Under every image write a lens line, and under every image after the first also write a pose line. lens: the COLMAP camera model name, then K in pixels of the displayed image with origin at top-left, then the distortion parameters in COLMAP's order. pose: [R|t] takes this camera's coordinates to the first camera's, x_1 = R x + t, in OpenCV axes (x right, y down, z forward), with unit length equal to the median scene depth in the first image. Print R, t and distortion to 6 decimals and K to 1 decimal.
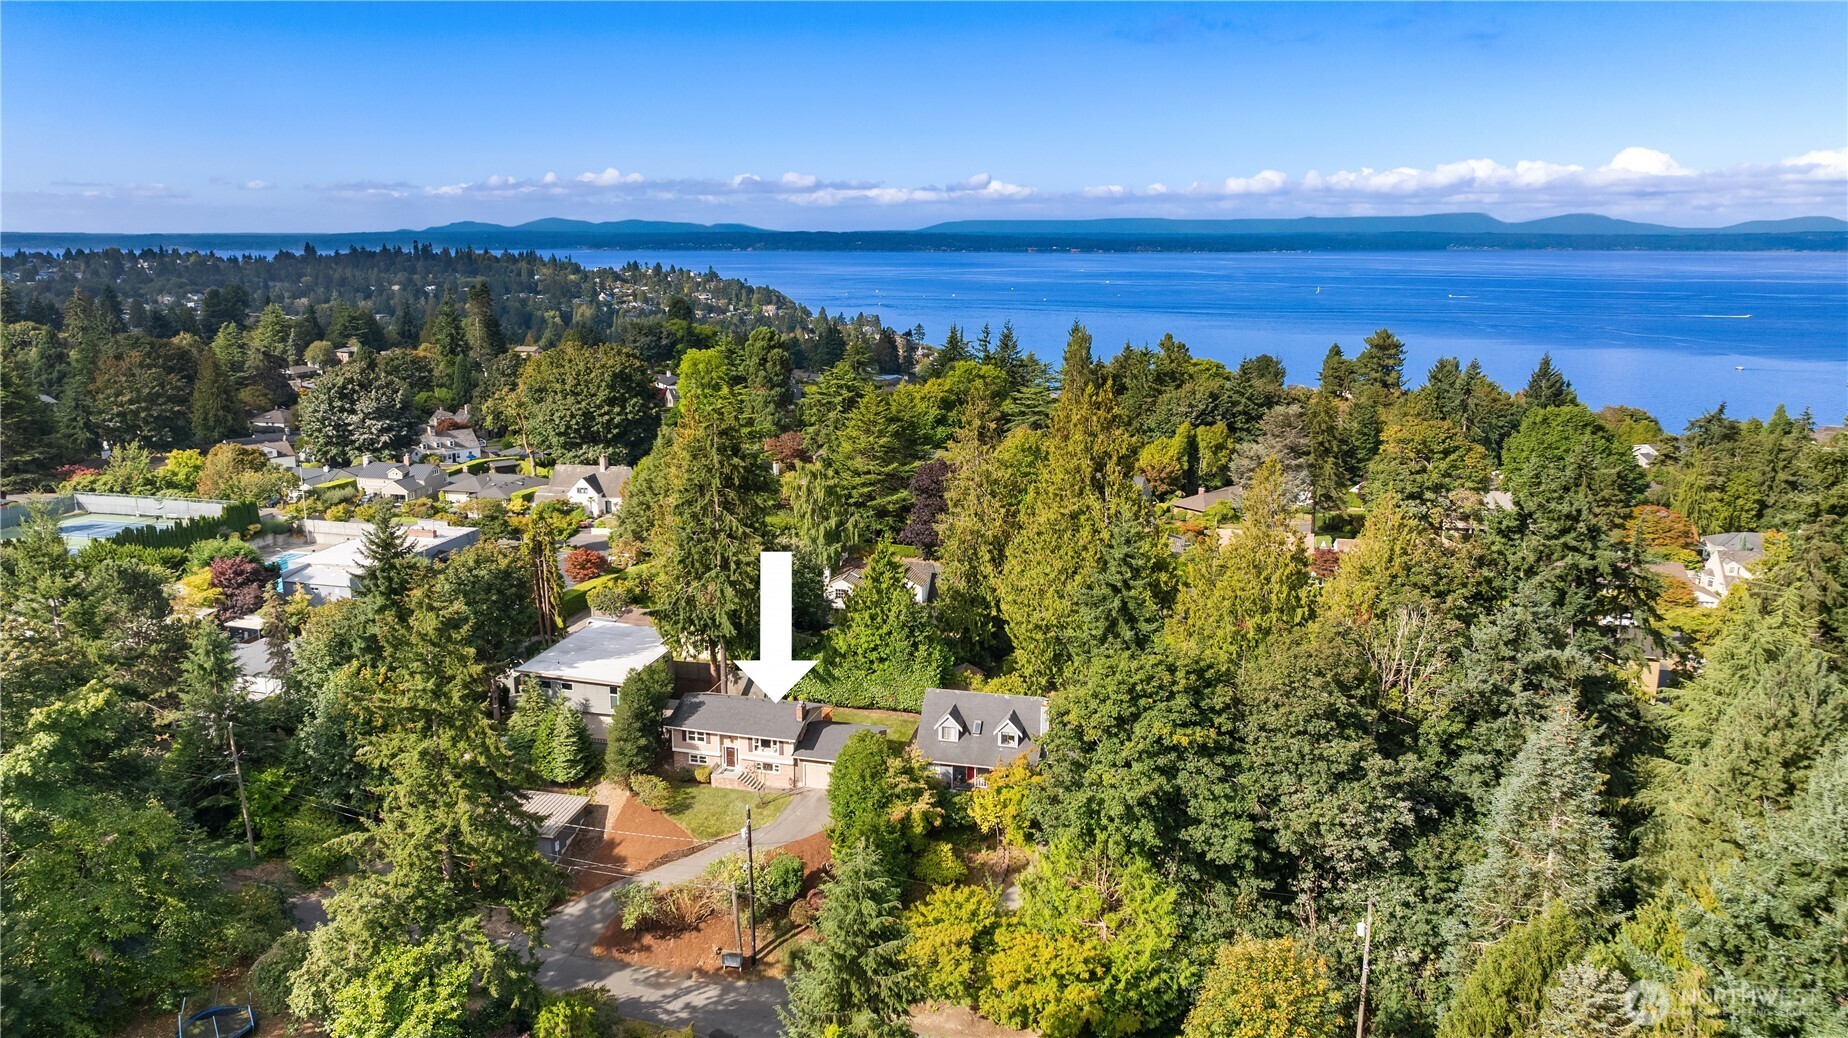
lens RADIAL K [[1353.0, 0, 970.1], [0, 1353.0, 512.6], [0, 0, 1]] dist [0.003284, -0.027427]
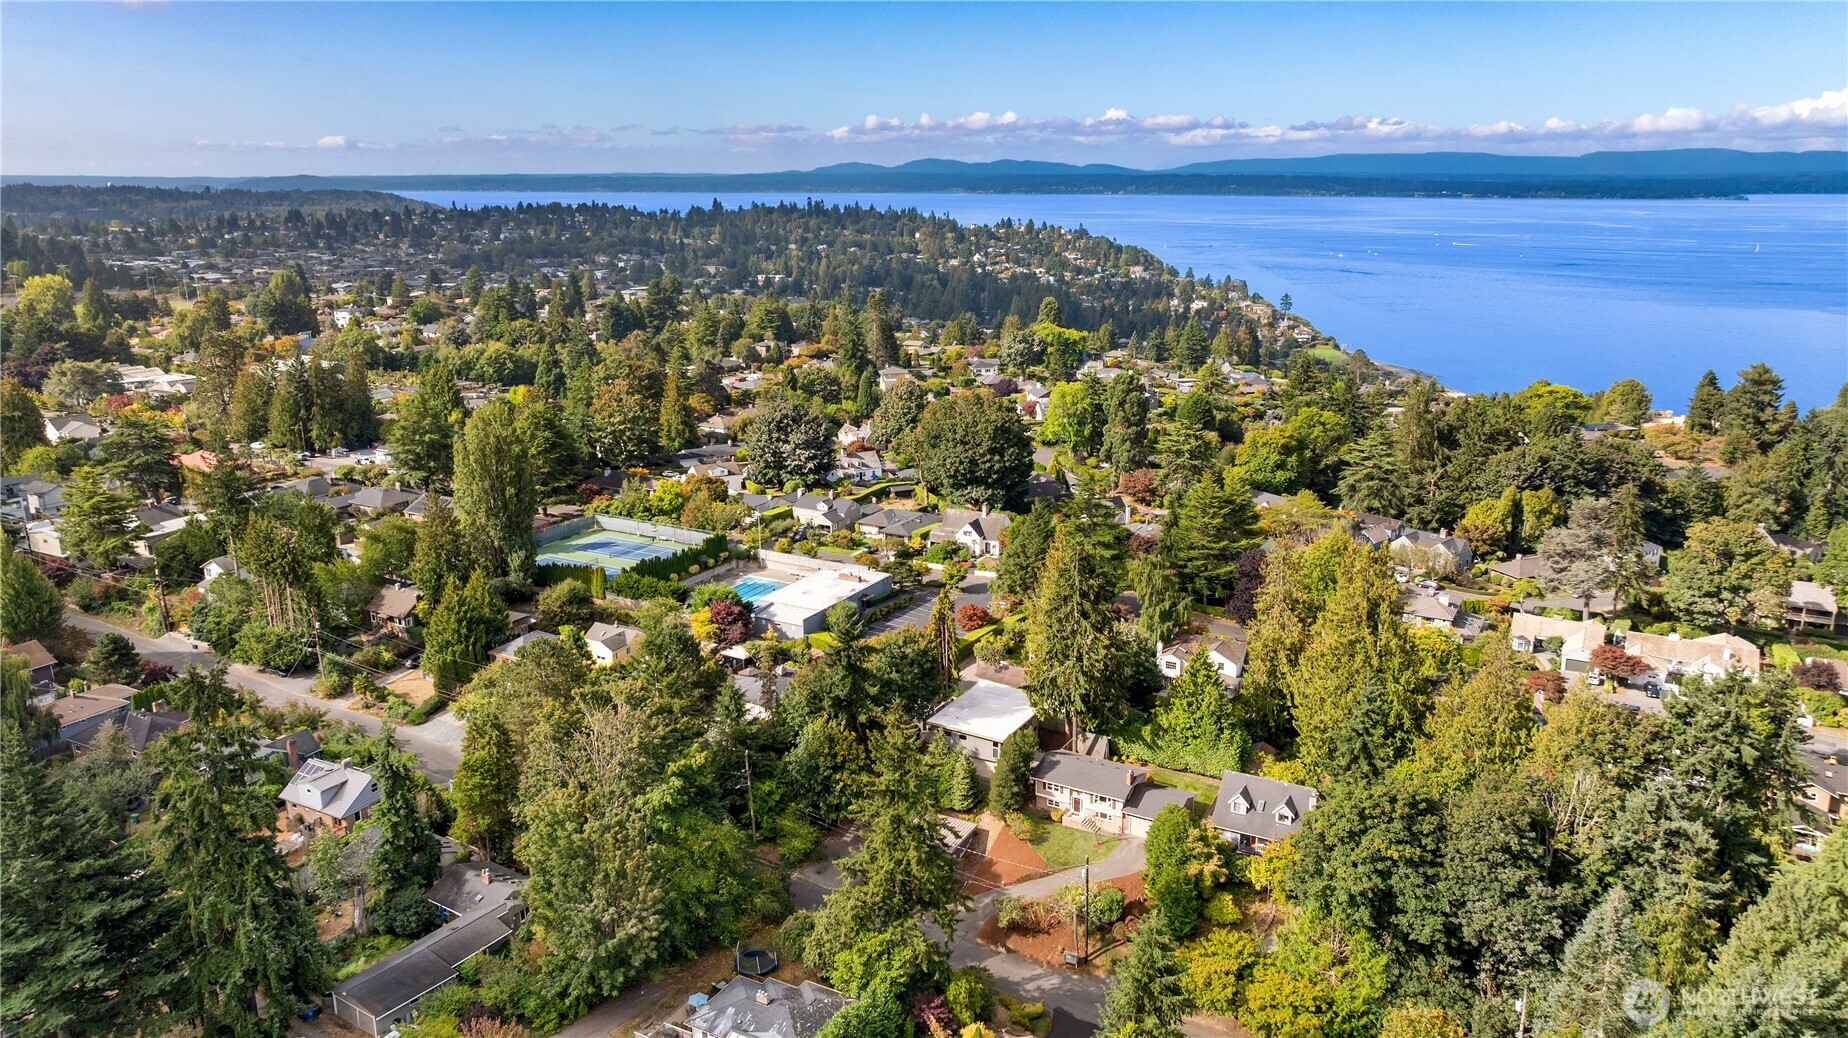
lens RADIAL K [[1353.0, 0, 970.1], [0, 1353.0, 512.6], [0, 0, 1]] dist [0.003284, -0.027427]
pose [[0.964628, 0.055016, -0.257809, 0.056972], [-0.046266, 0.998132, 0.039887, -0.169380], [0.259522, -0.026549, 0.965372, -0.352049]]
